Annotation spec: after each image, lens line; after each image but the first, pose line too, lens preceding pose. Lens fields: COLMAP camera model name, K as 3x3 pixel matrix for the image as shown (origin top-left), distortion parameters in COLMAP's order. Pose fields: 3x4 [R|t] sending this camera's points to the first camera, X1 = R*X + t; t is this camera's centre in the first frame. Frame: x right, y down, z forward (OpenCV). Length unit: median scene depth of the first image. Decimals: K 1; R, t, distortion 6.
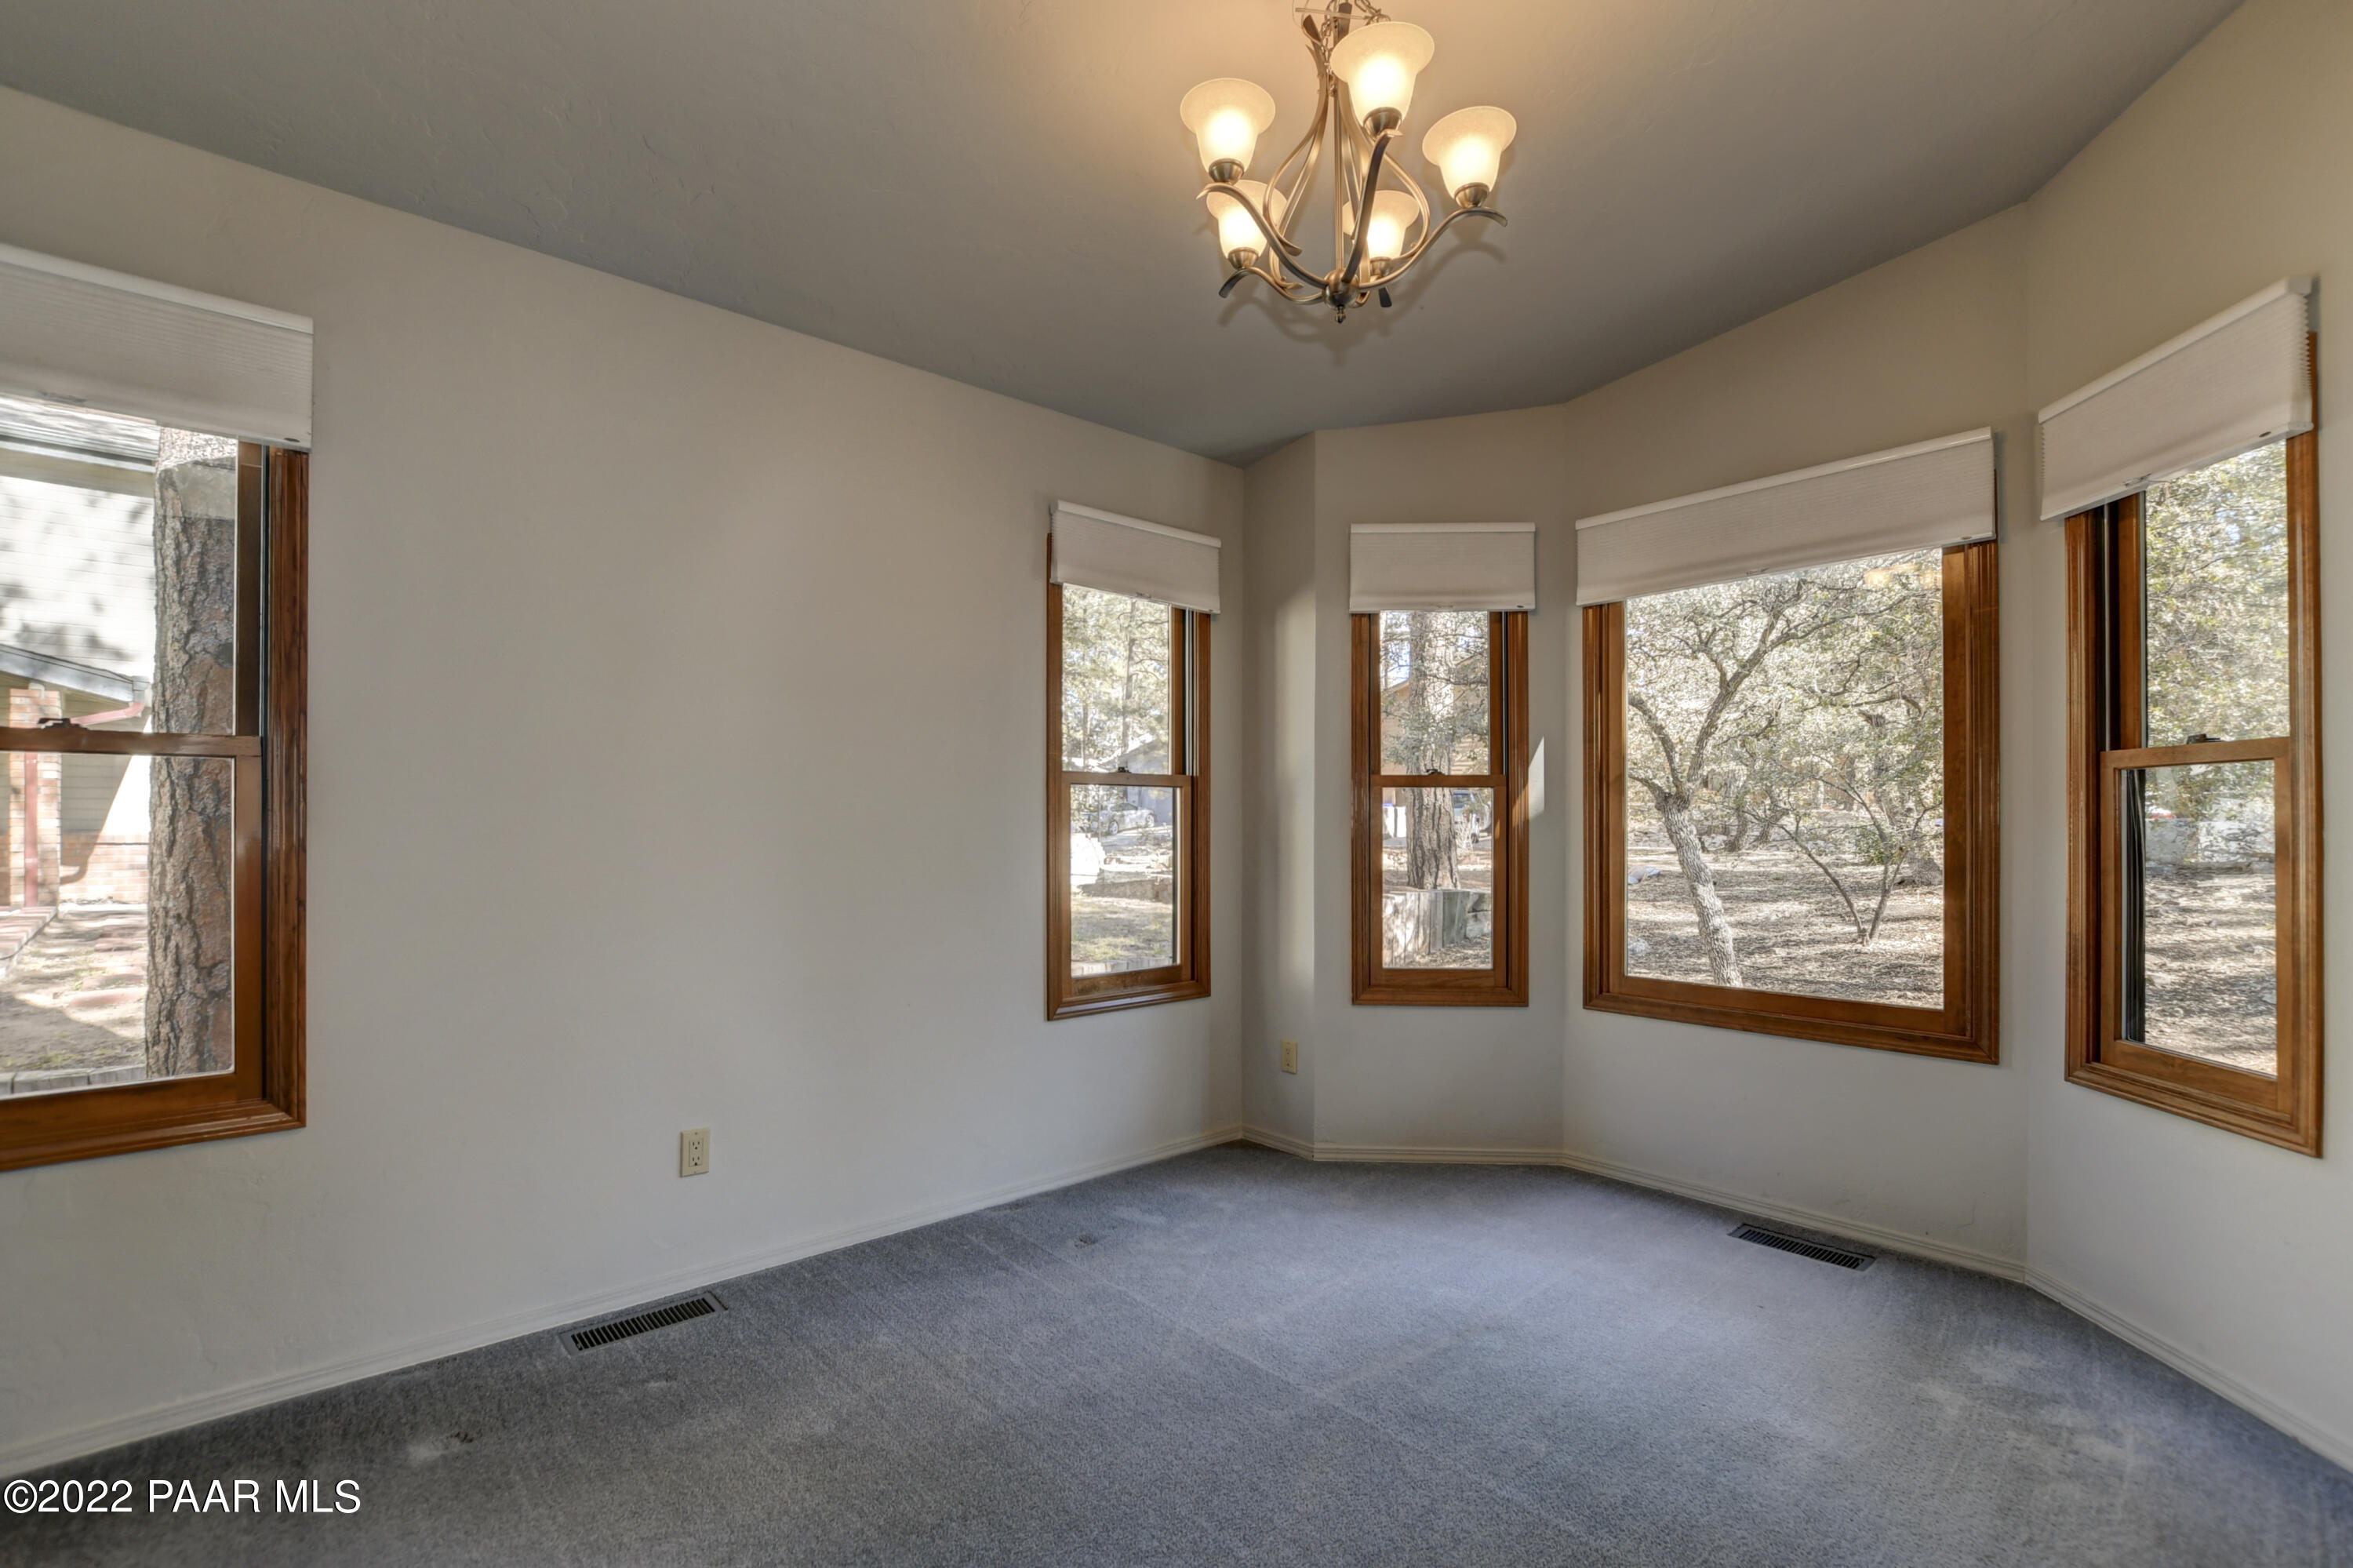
lens RADIAL K [[1043.4, 0, 1183.6], [0, 1043.4, 808.7], [0, 0, 1]] dist [-0.020871, 0.003711]
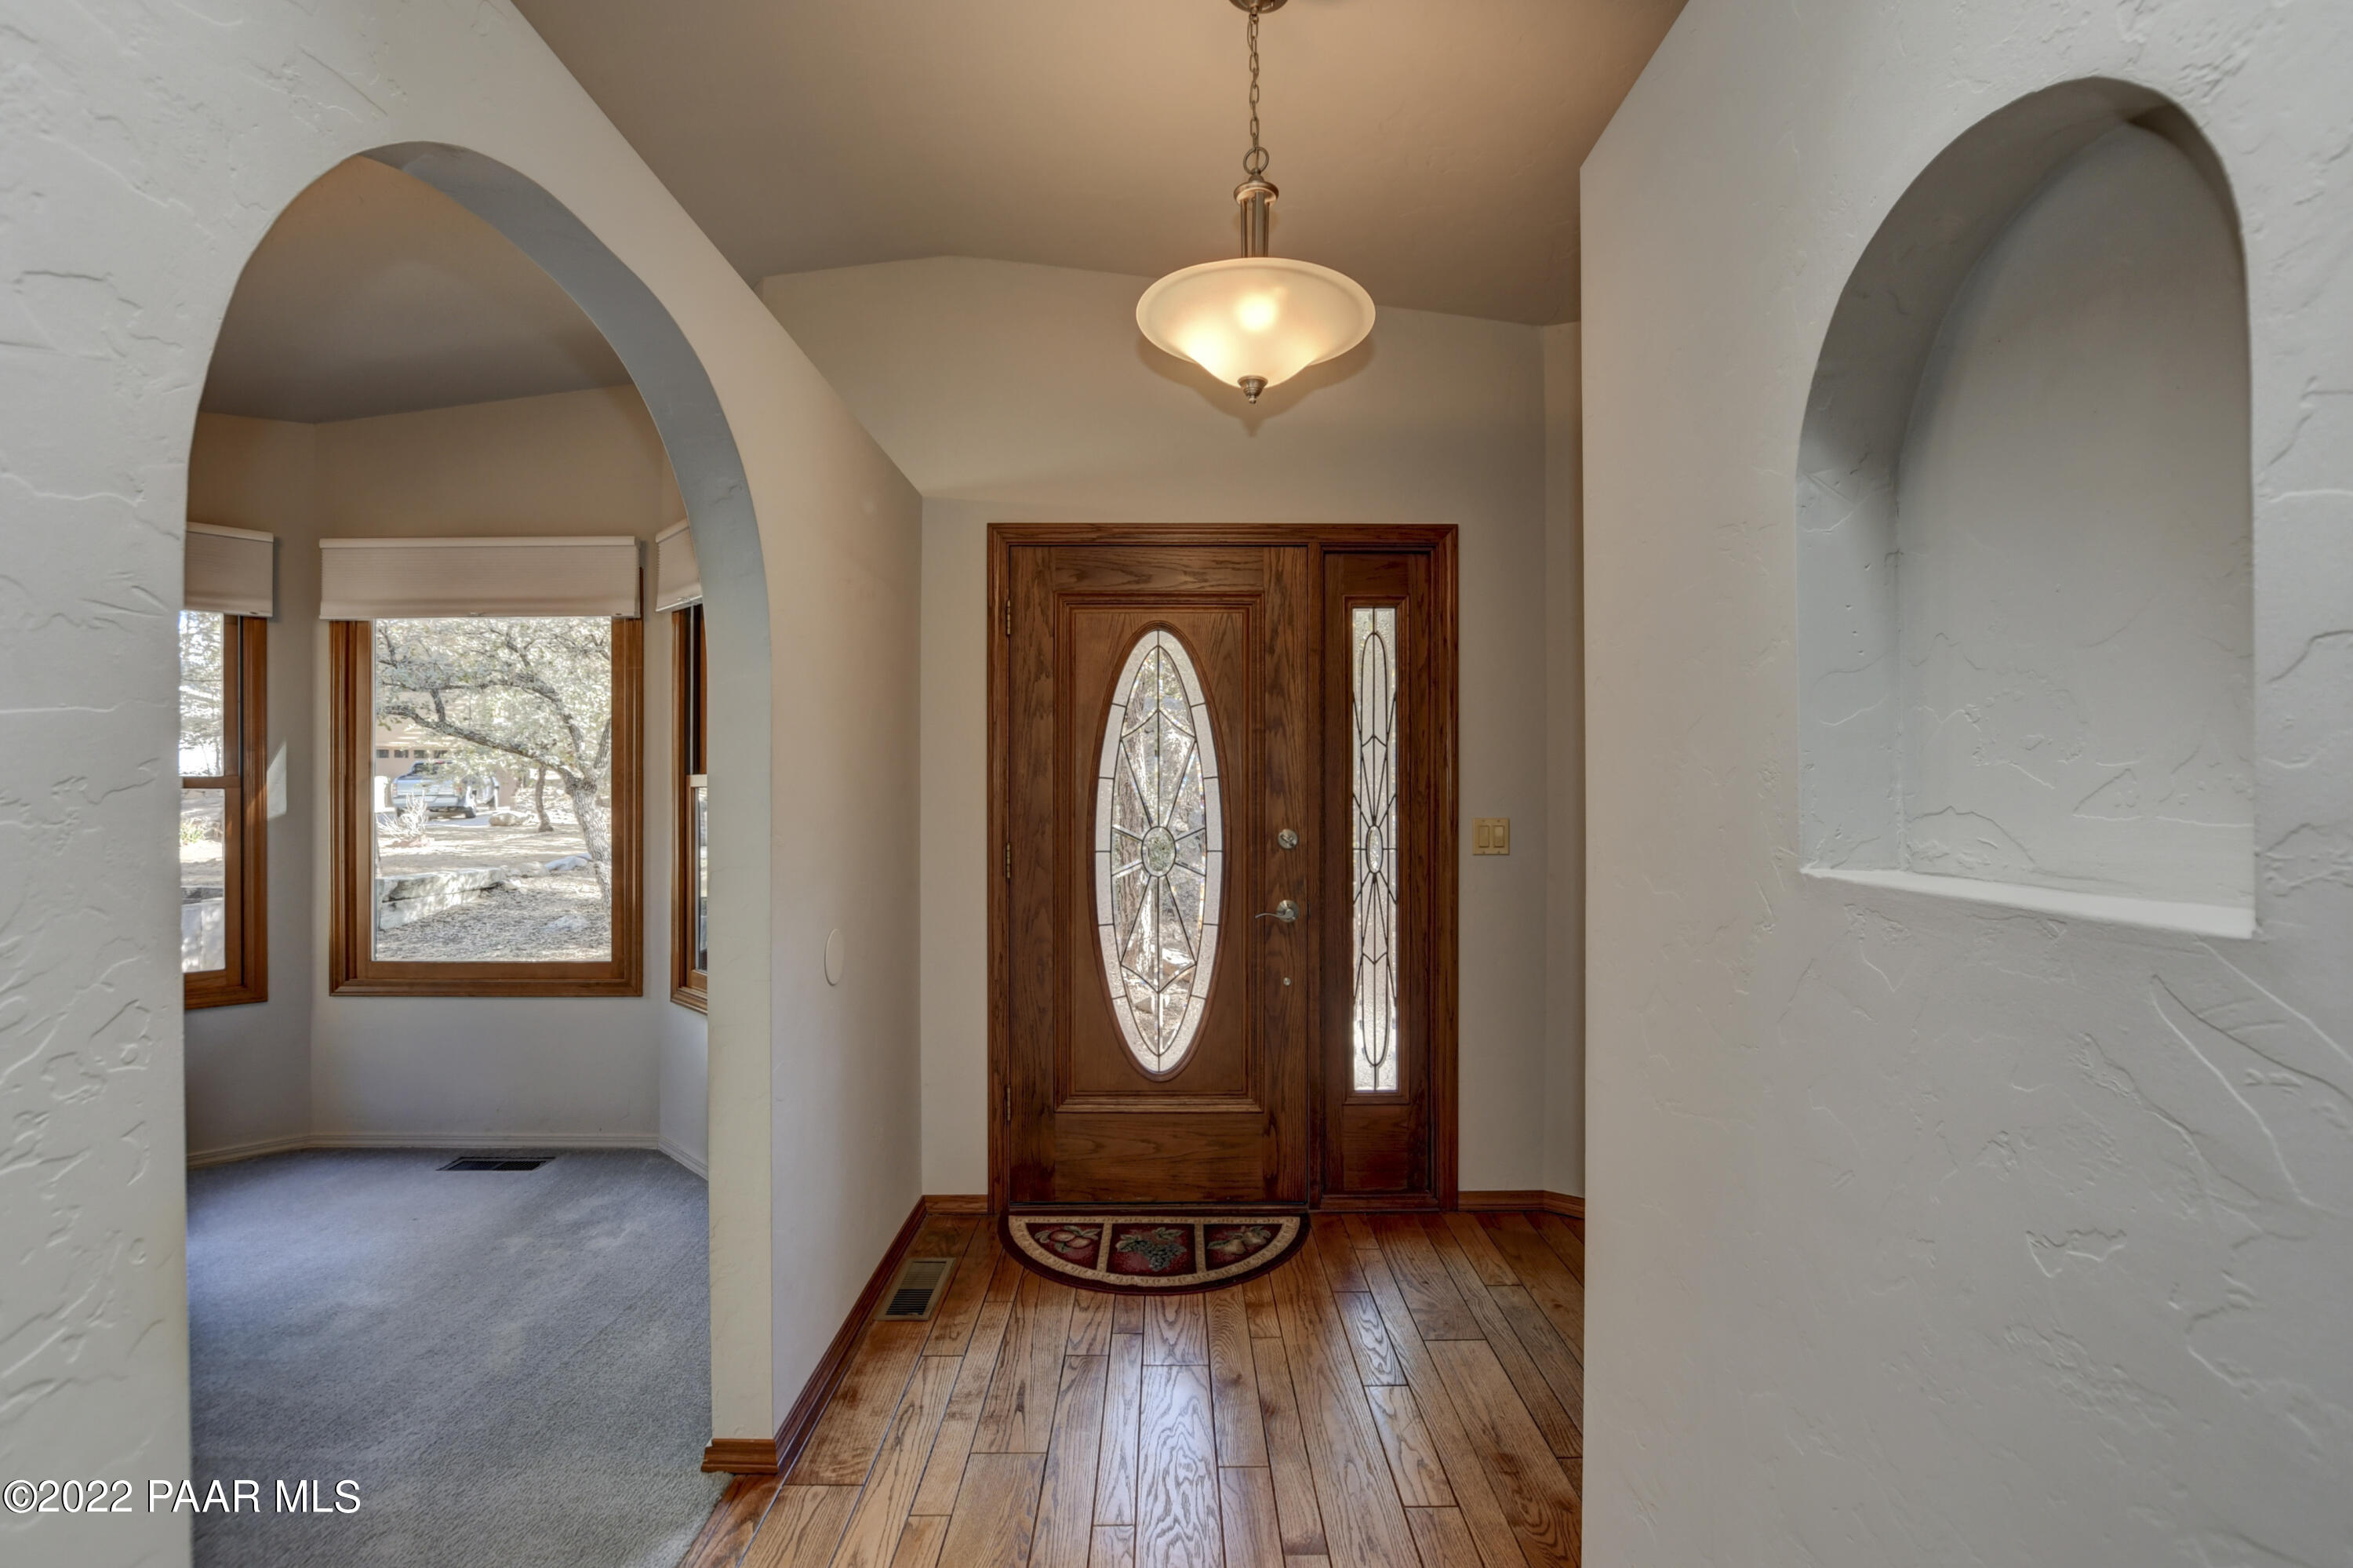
lens RADIAL K [[1043.4, 0, 1169.9], [0, 1043.4, 790.2], [0, 0, 1]] dist [-0.020871, 0.003711]
pose [[0.666955, 0.000182, 0.745098, 0.198005], [-0.009288, 0.999924, 0.008069, -0.042224], [-0.745041, -0.012302, 0.666906, -0.405311]]
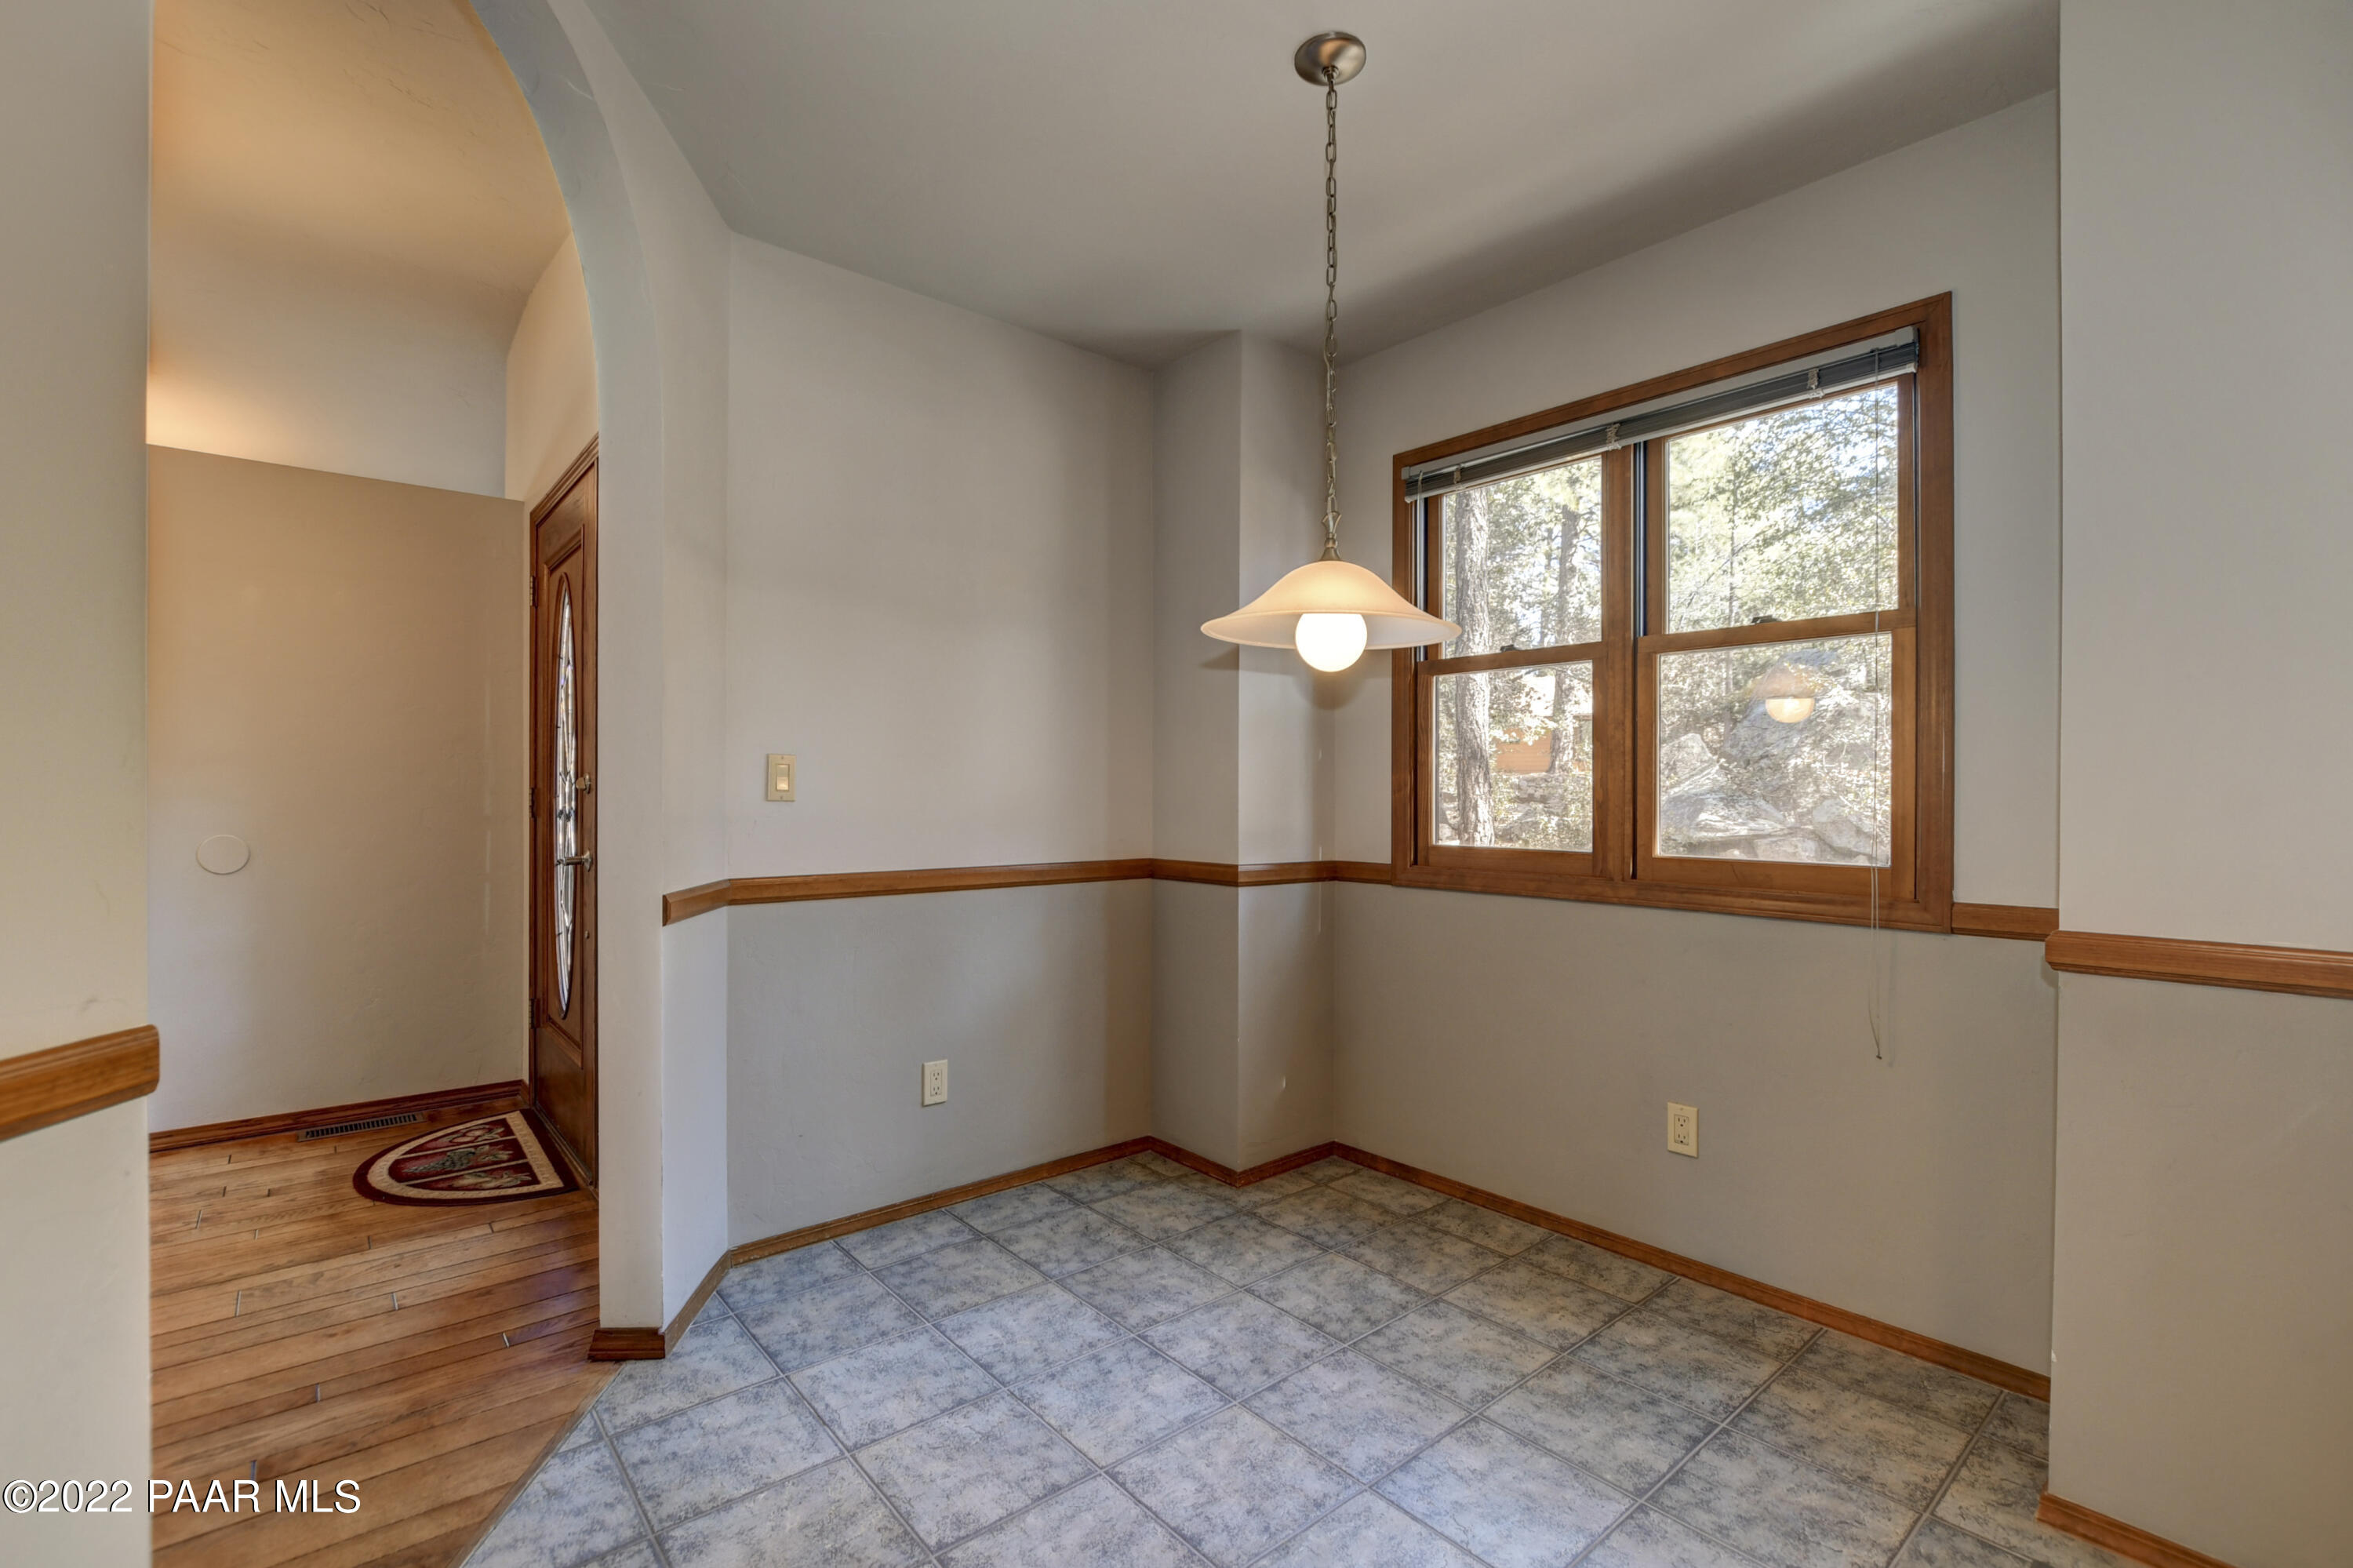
lens RADIAL K [[1043.4, 0, 1163.7], [0, 1043.4, 785.0], [0, 0, 1]] dist [-0.020871, 0.003711]
pose [[0.999456, 0.000111, -0.032984, 1.569550], [0.000238, 0.999944, 0.010570, 0.006251], [0.032983, -0.010572, 0.999400, -0.734232]]
